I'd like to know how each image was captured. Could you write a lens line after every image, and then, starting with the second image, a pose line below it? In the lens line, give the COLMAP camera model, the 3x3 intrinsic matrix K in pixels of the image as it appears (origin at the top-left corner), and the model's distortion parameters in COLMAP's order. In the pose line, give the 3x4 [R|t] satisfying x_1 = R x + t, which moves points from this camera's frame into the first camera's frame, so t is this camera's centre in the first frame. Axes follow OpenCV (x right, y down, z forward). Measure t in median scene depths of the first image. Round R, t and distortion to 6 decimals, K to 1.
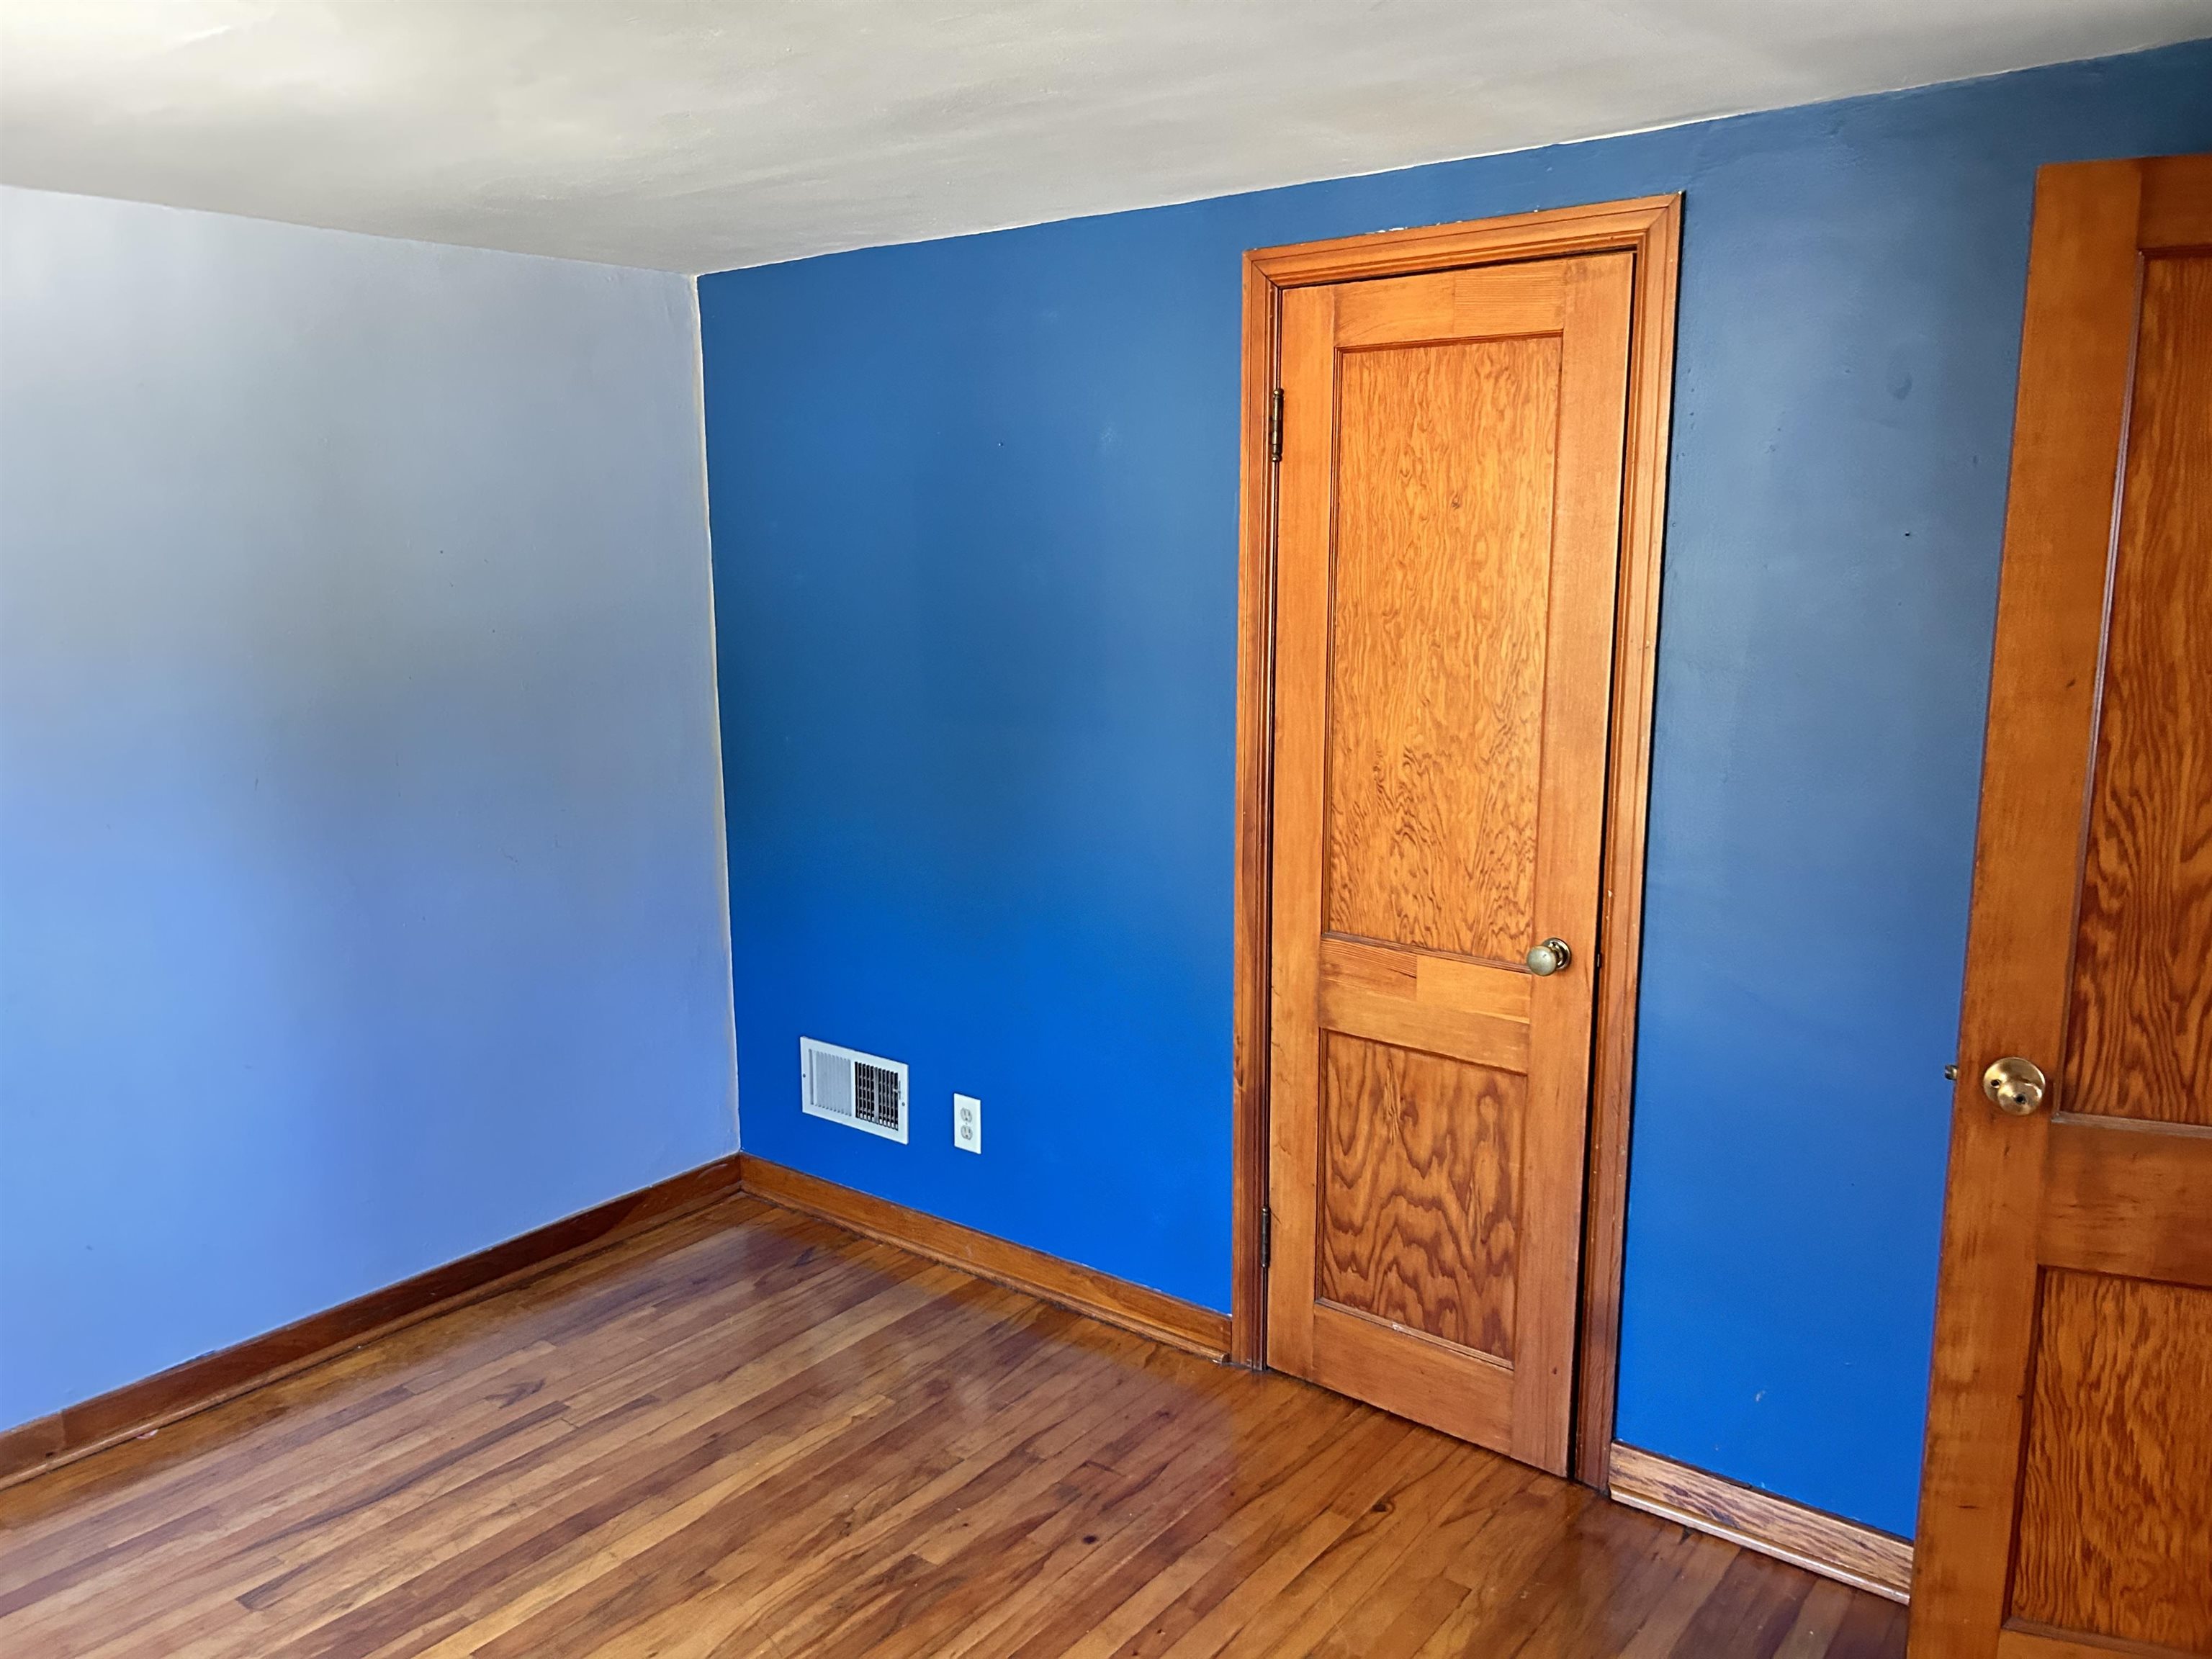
lens RADIAL K [[1684.2, 0, 1088.5], [0, 1684.2, 829.4], [0, 0, 1]] dist [0.051665, -0.041301]
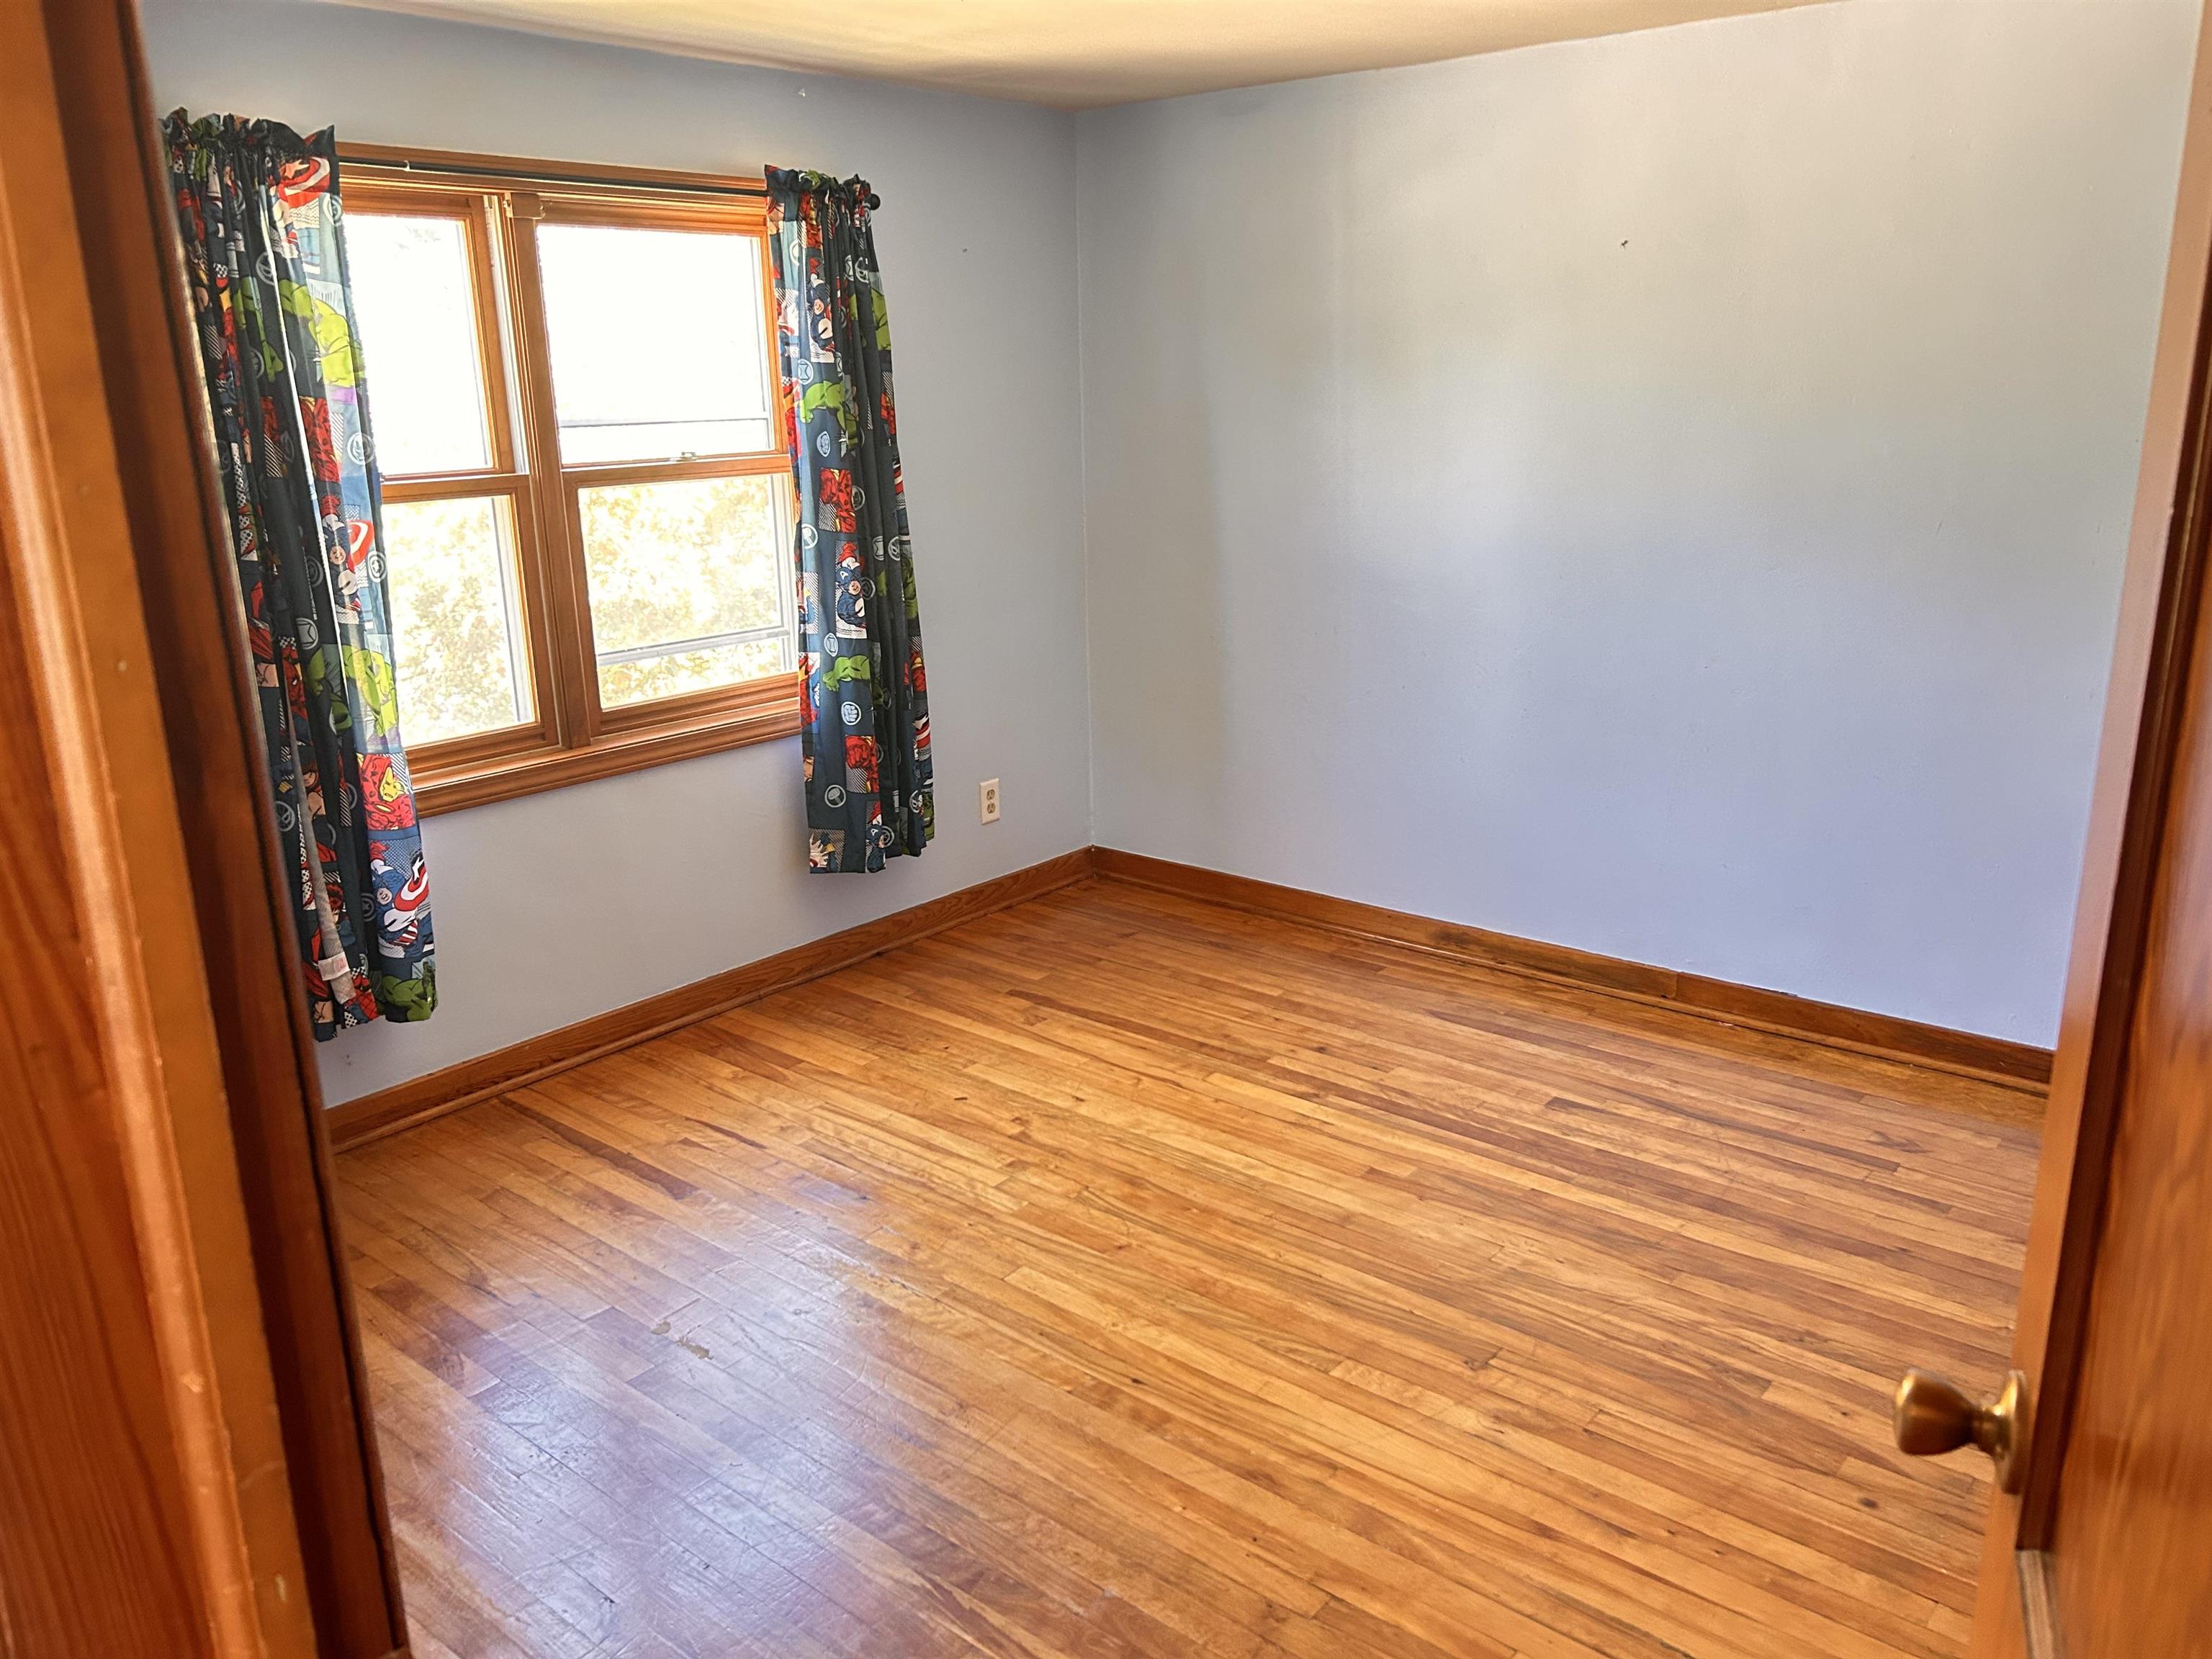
lens RADIAL K [[1684.2, 0, 1099.5], [0, 1684.2, 832.8], [0, 0, 1]] dist [0.051665, -0.041301]
pose [[-0.036097, 0.273613, -0.961162, 0.686138], [-0.156934, 0.948304, 0.275846, -0.062000], [0.986949, 0.160796, 0.008708, 0.531609]]
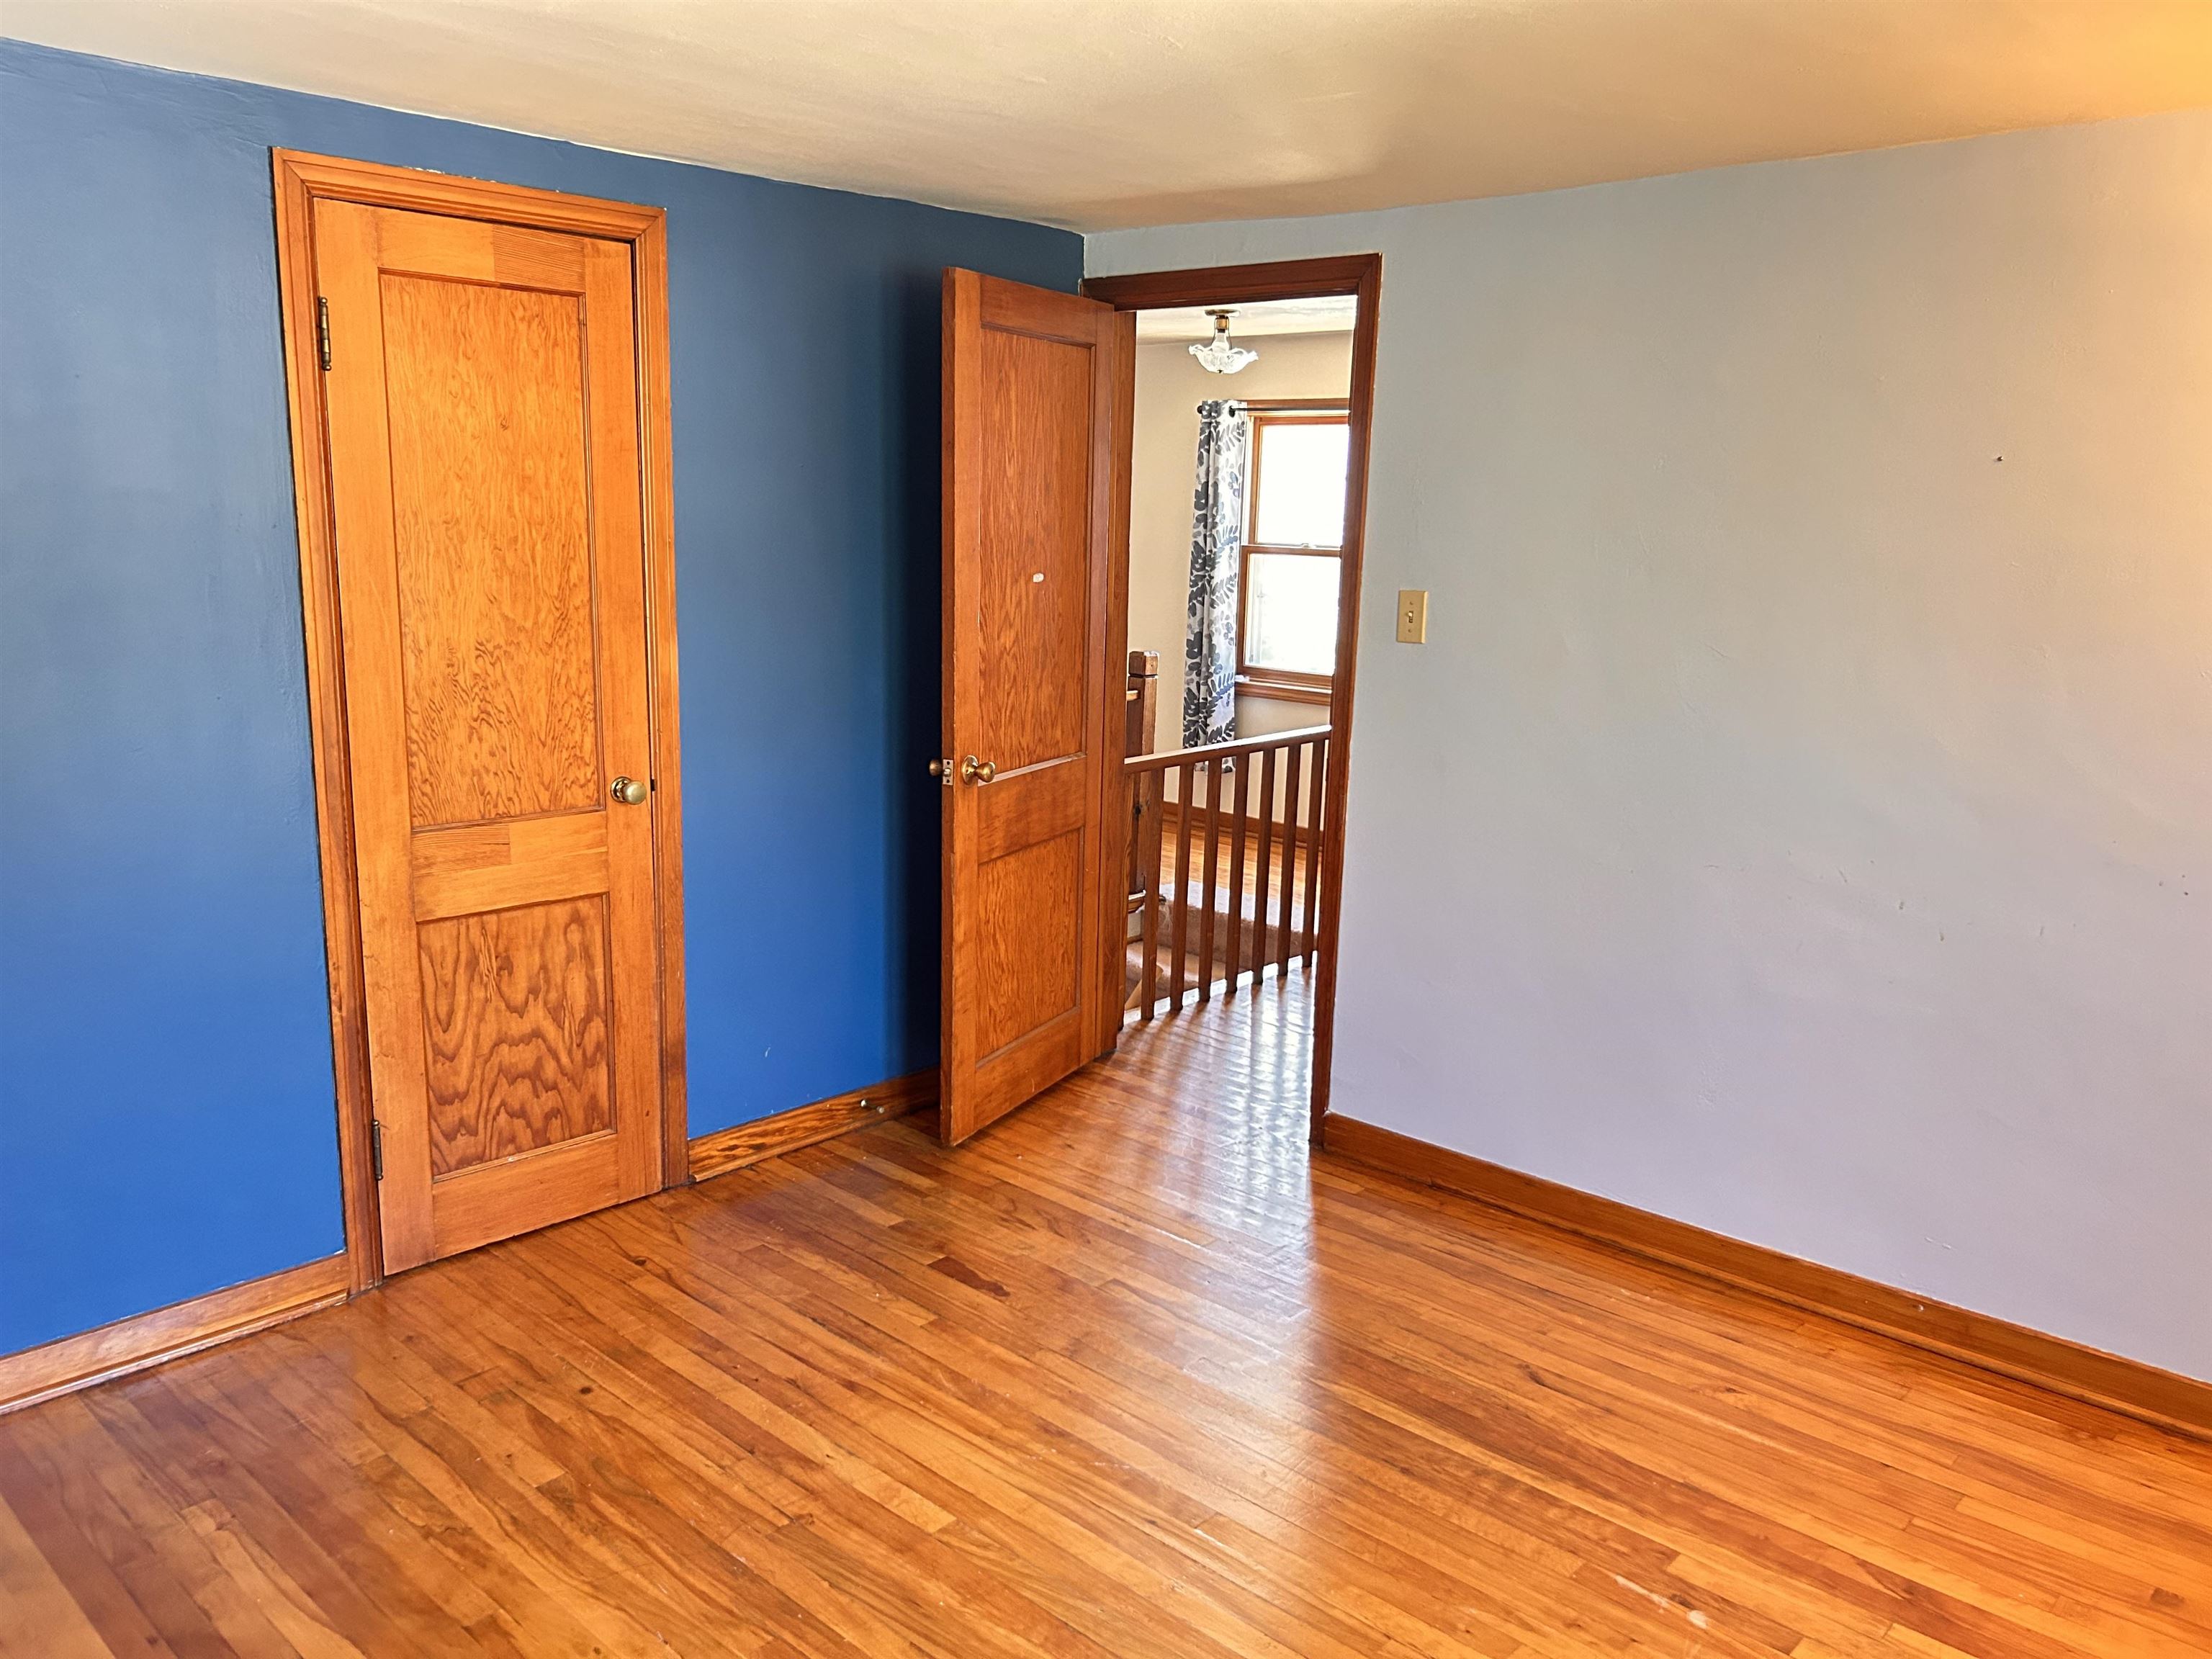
lens RADIAL K [[1684.2, 0, 1094.8], [0, 1684.2, 829.9], [0, 0, 1]] dist [0.051665, -0.041301]
pose [[0.085601, -0.182847, 0.979408, -0.897999], [0.157061, 0.973201, 0.167962, -0.051682], [-0.983872, 0.139449, 0.112026, 0.484454]]
